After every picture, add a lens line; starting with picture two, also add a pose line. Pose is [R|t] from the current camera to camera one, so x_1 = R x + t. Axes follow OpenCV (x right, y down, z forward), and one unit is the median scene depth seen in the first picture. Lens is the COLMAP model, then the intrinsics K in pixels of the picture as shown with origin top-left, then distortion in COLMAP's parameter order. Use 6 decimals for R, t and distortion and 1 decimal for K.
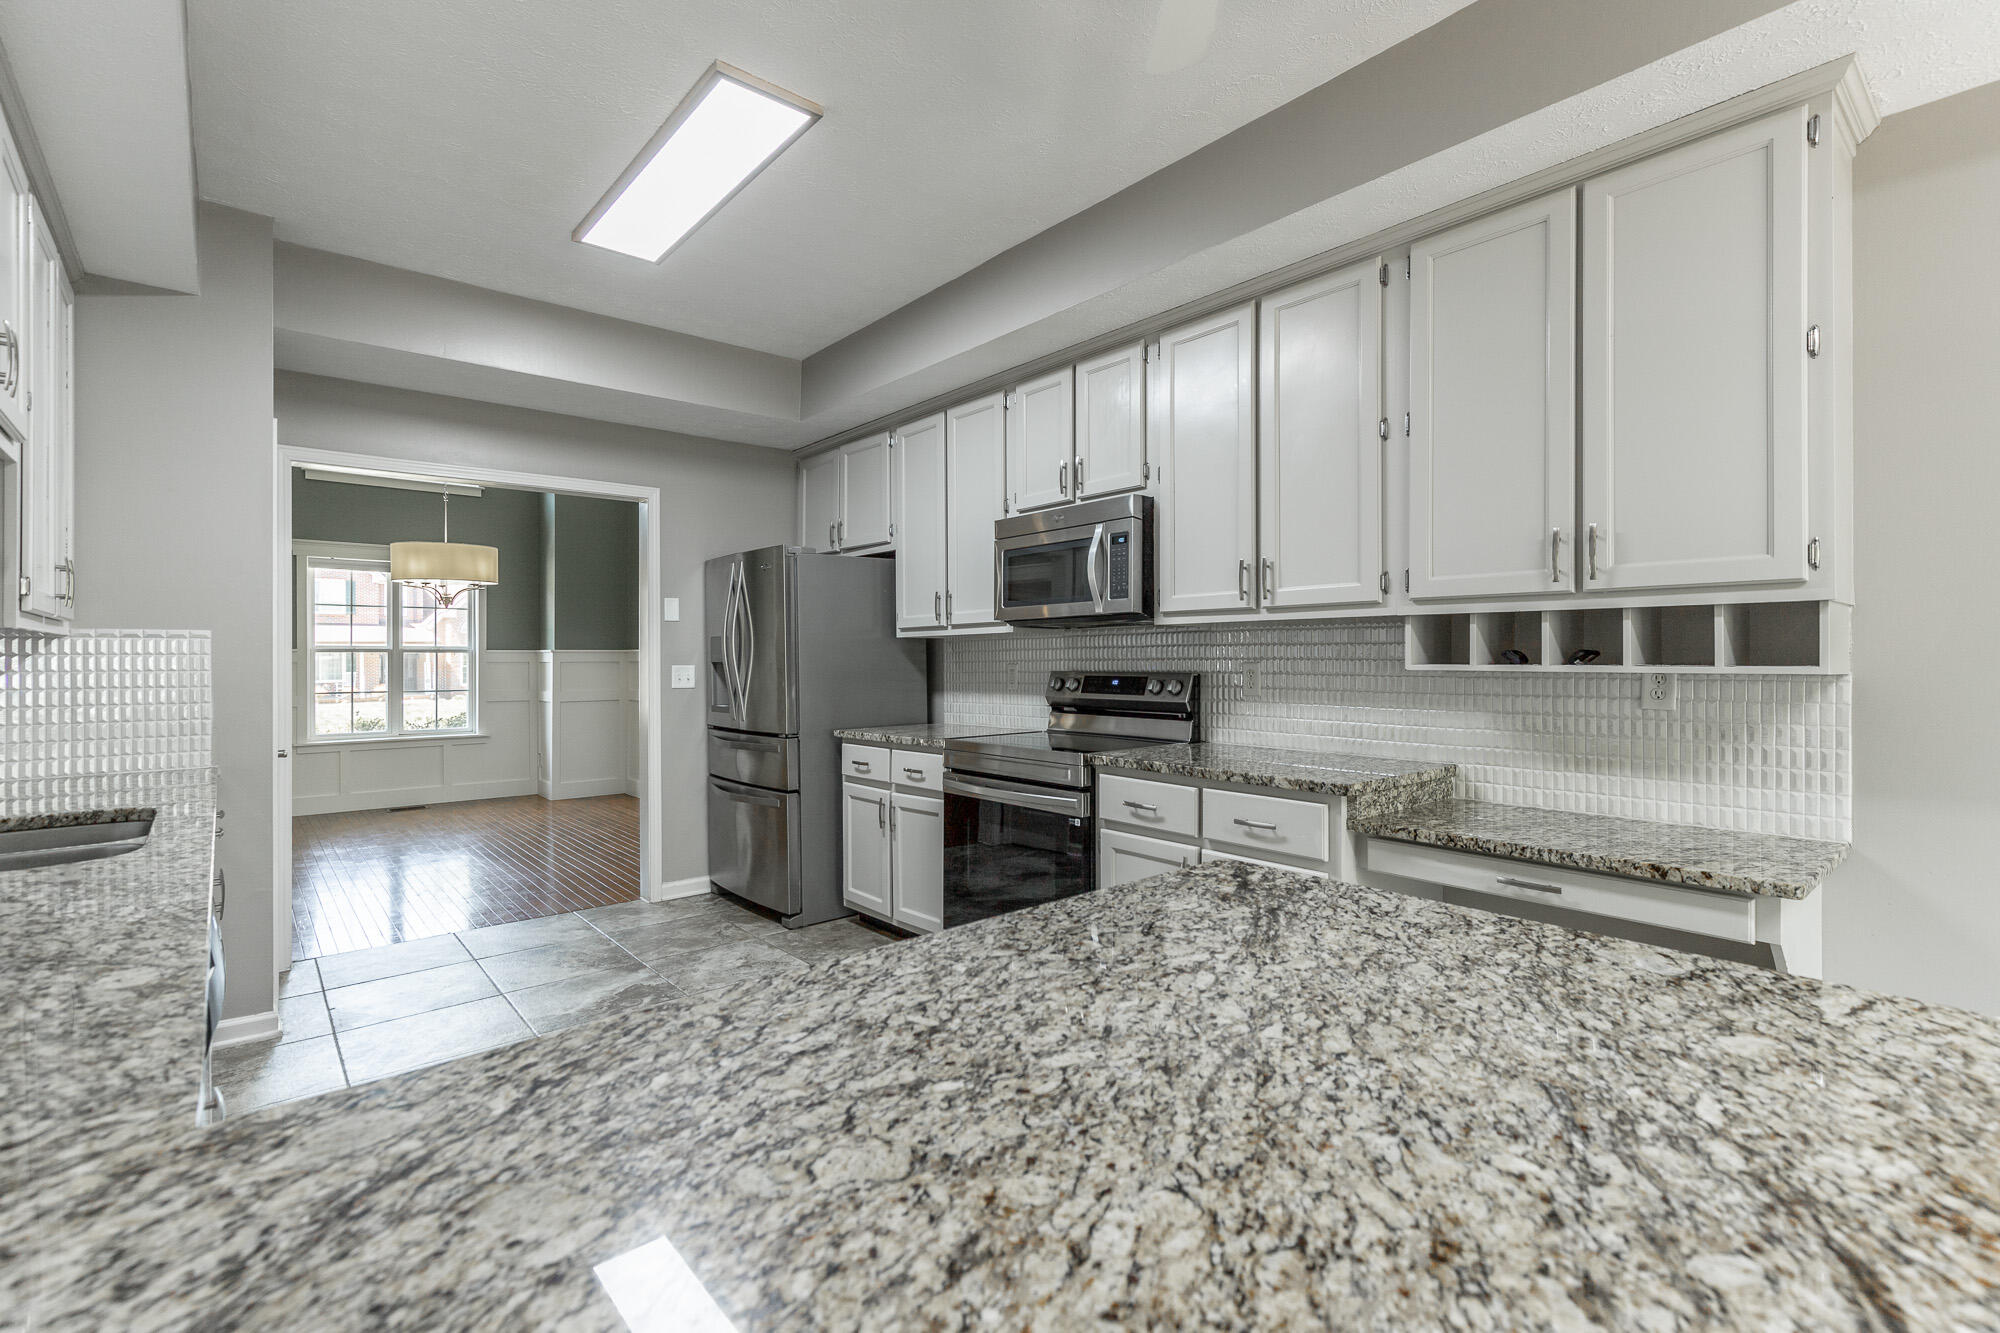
lens RADIAL K [[902.5, 0, 1011.0], [0, 902.5, 656.8], [0, 0, 1]] dist [0.002246, 0.000095]
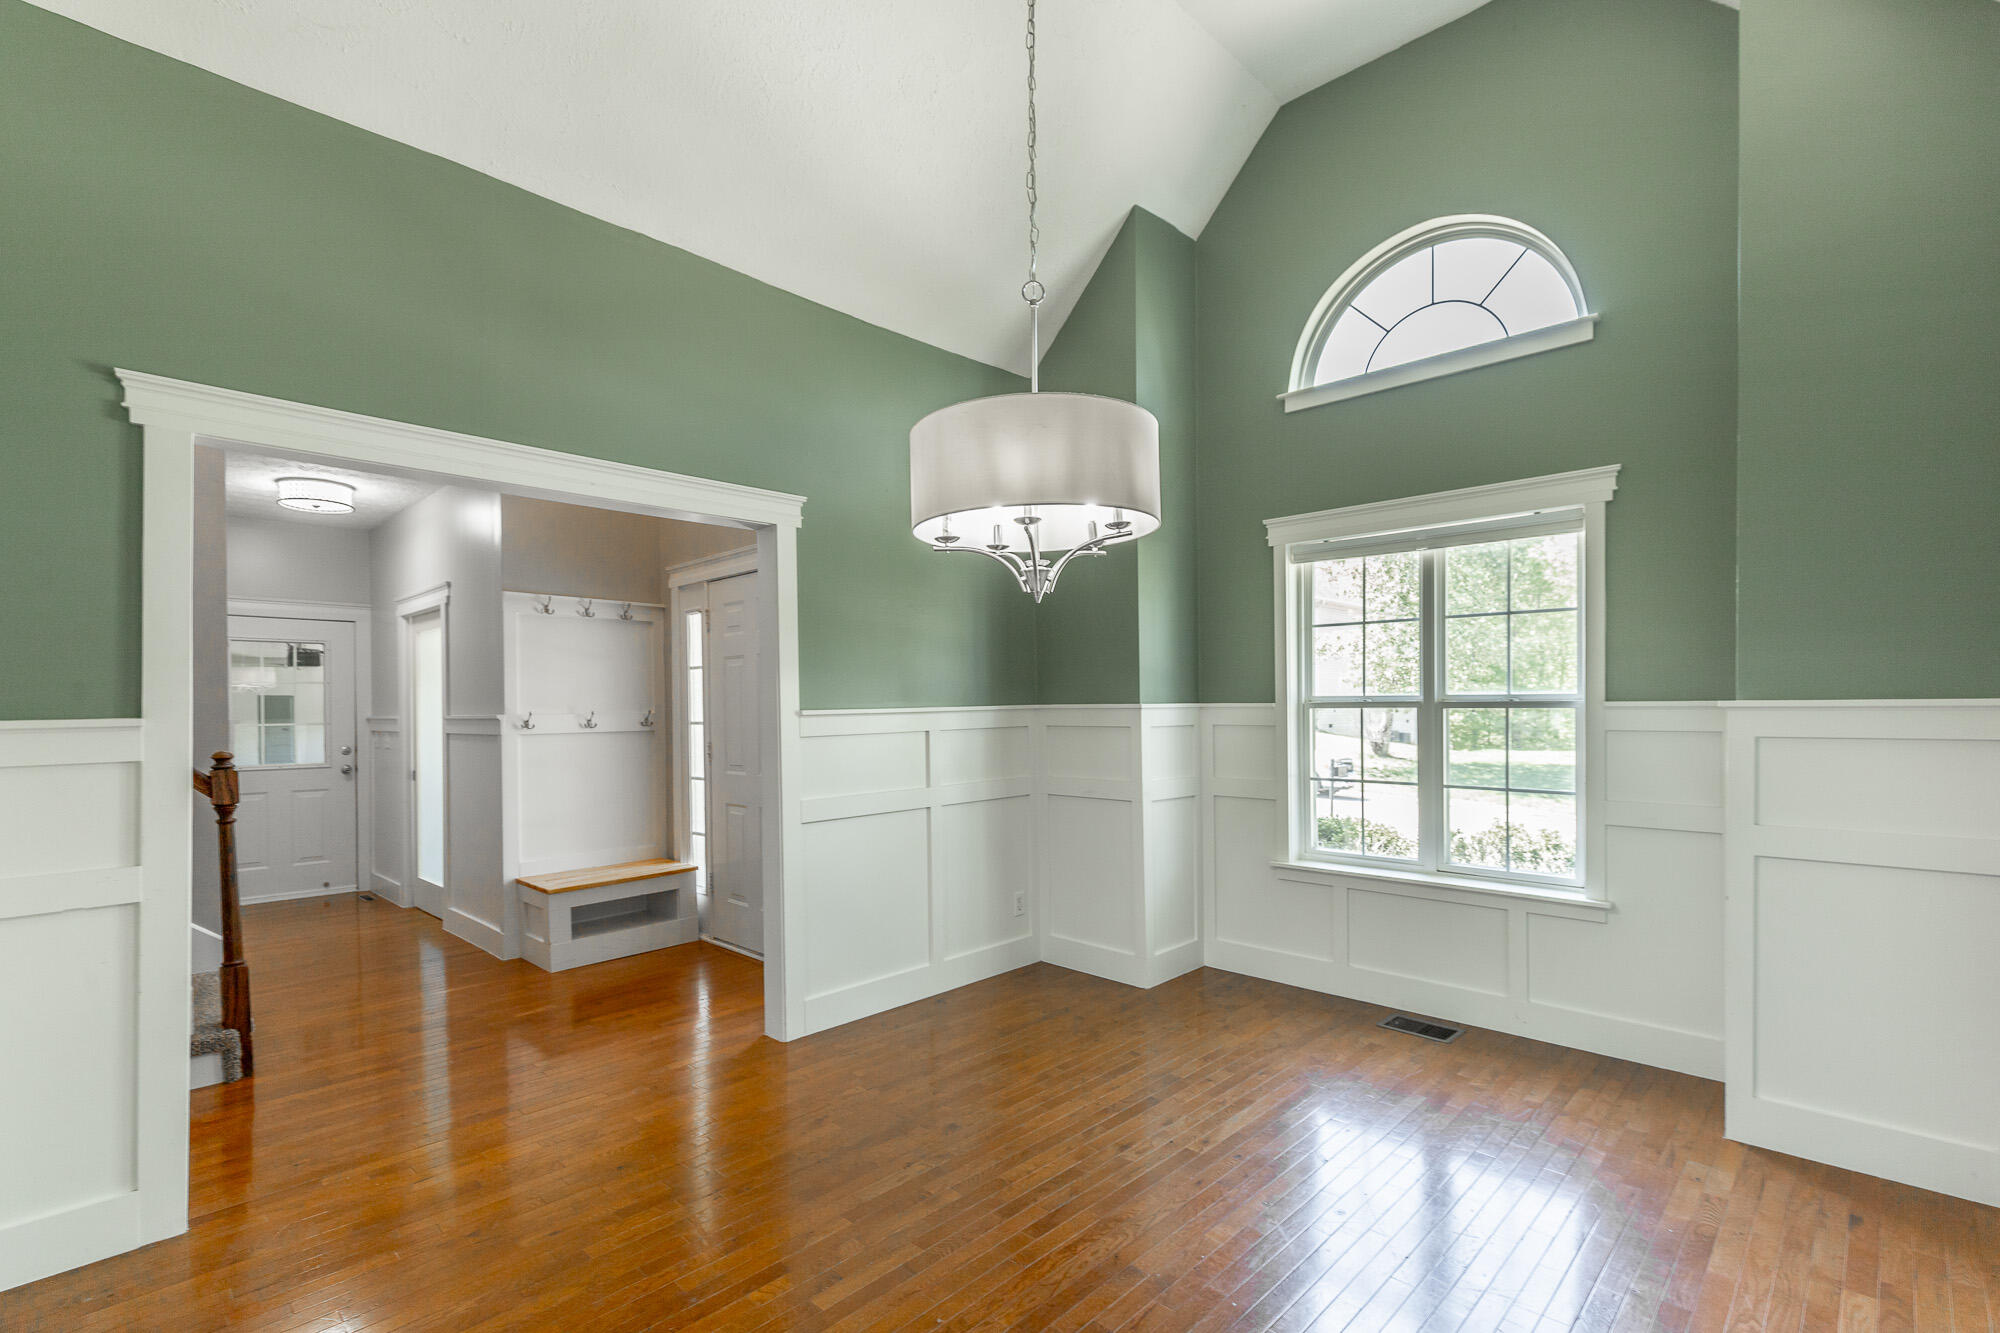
lens RADIAL K [[902.5, 0, 995.3], [0, 902.5, 673.4], [0, 0, 1]] dist [0.002246, 0.000095]
pose [[0.083598, -0.030761, -0.996025, -0.405501], [0.006414, 0.999519, -0.030331, -0.019677], [0.996479, -0.003853, 0.083756, 1.438977]]
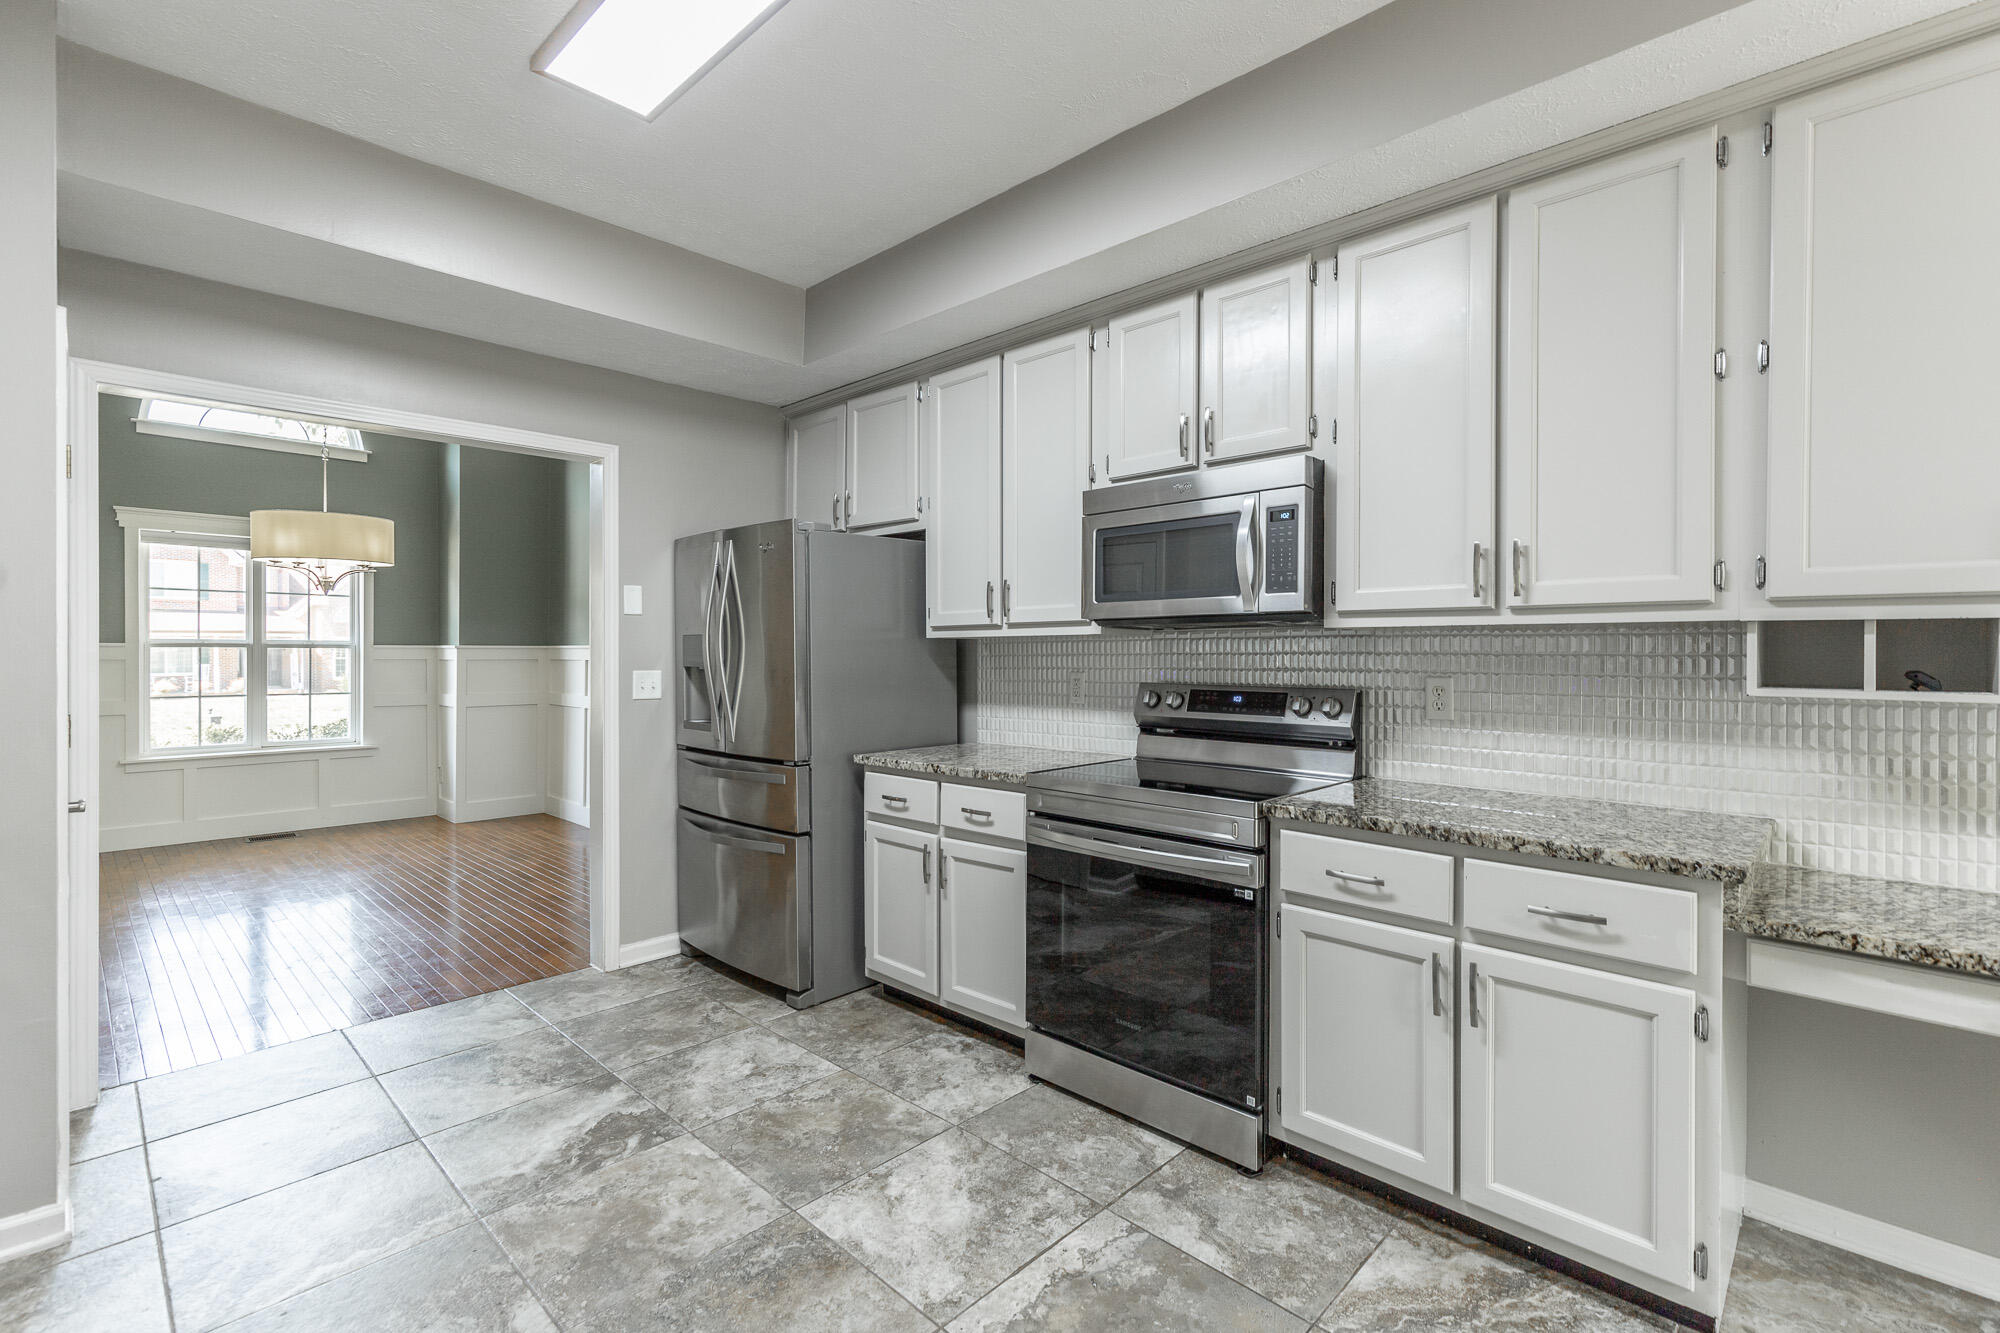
lens RADIAL K [[902.5, 0, 1010.9], [0, 902.5, 655.9], [0, 0, 1]] dist [0.002246, 0.000095]
pose [[0.995255, 0.004628, 0.097189, -0.149392], [-0.005304, 0.999963, 0.006701, -0.012720], [-0.097155, -0.007185, 0.995243, 0.218858]]
